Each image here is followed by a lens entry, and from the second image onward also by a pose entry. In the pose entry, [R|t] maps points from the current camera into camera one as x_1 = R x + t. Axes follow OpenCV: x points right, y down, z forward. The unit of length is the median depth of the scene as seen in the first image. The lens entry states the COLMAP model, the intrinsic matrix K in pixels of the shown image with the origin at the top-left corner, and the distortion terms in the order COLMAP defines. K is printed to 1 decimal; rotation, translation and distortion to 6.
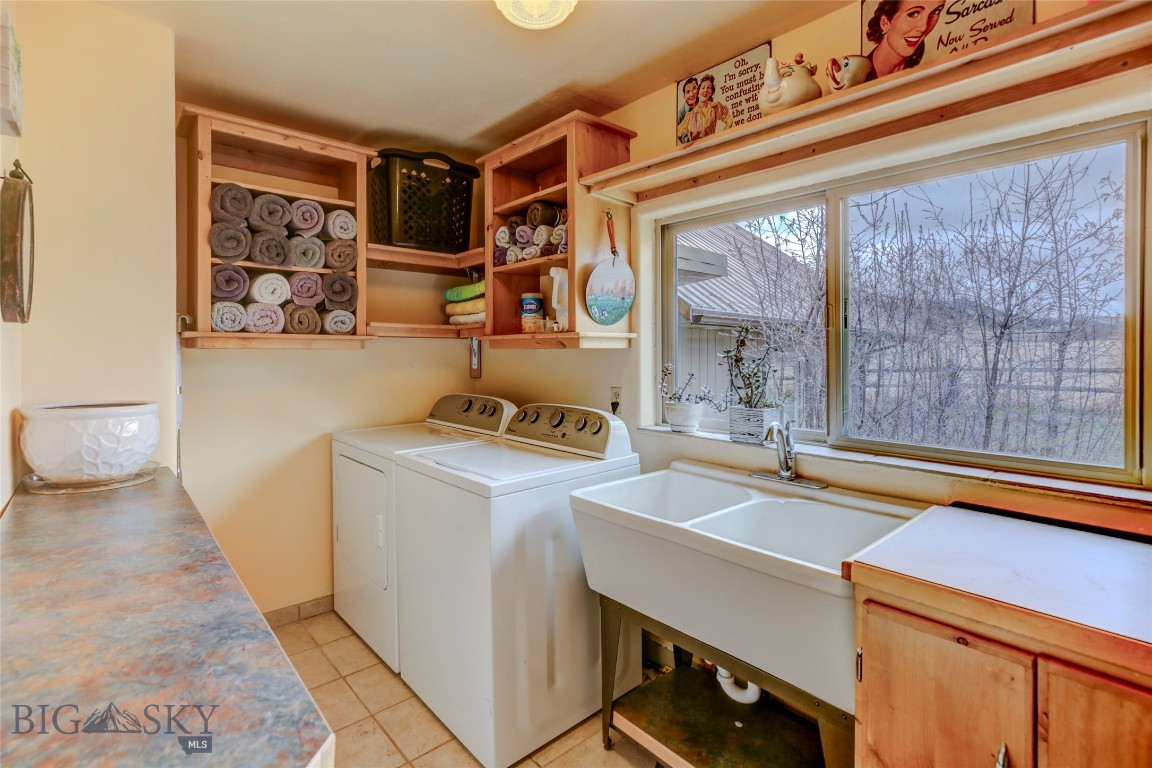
lens RADIAL K [[570.2, 0, 574.3], [0, 570.2, 341.0], [0, 0, 1]] dist [-0.013290, 0.009494]
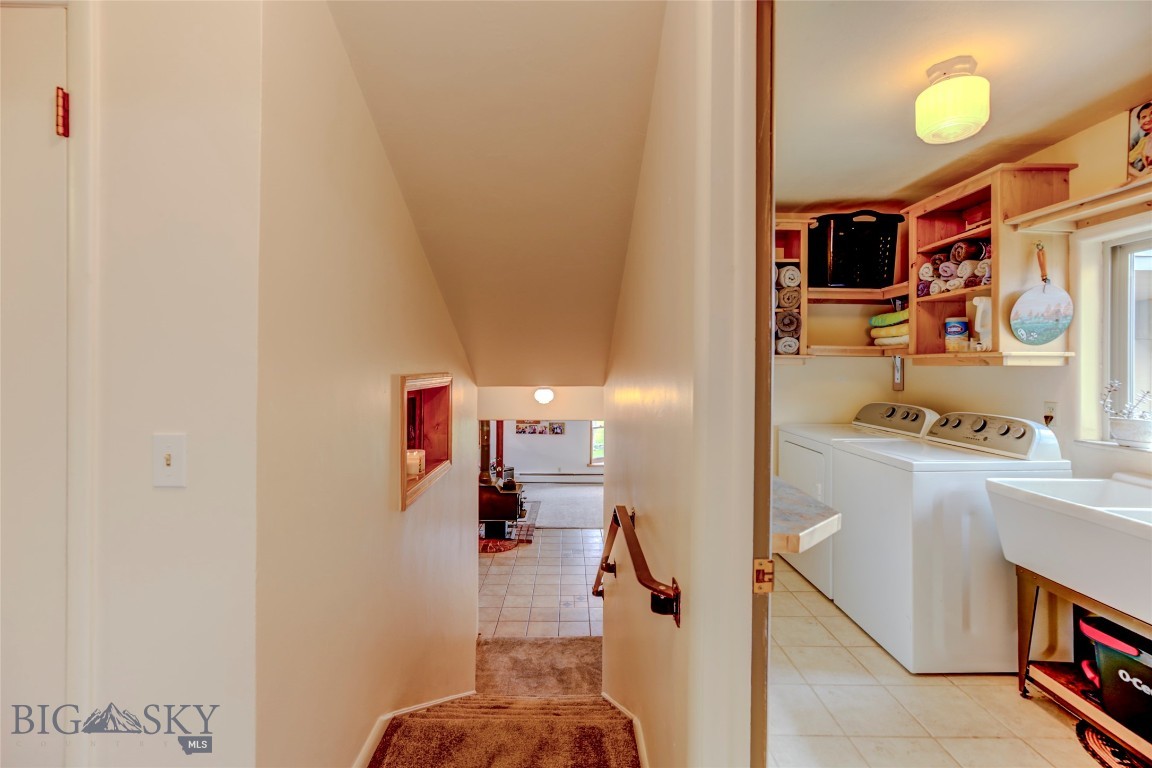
lens RADIAL K [[516.9, 0, 574.5], [0, 516.9, 367.4], [0, 0, 1]] dist [-0.023122, 0.012676]
pose [[0.745899, 0.010504, -0.665976, 0.045505], [0.000586, 0.999865, 0.016427, -0.000946], [0.666059, -0.012643, 0.745792, -0.319738]]
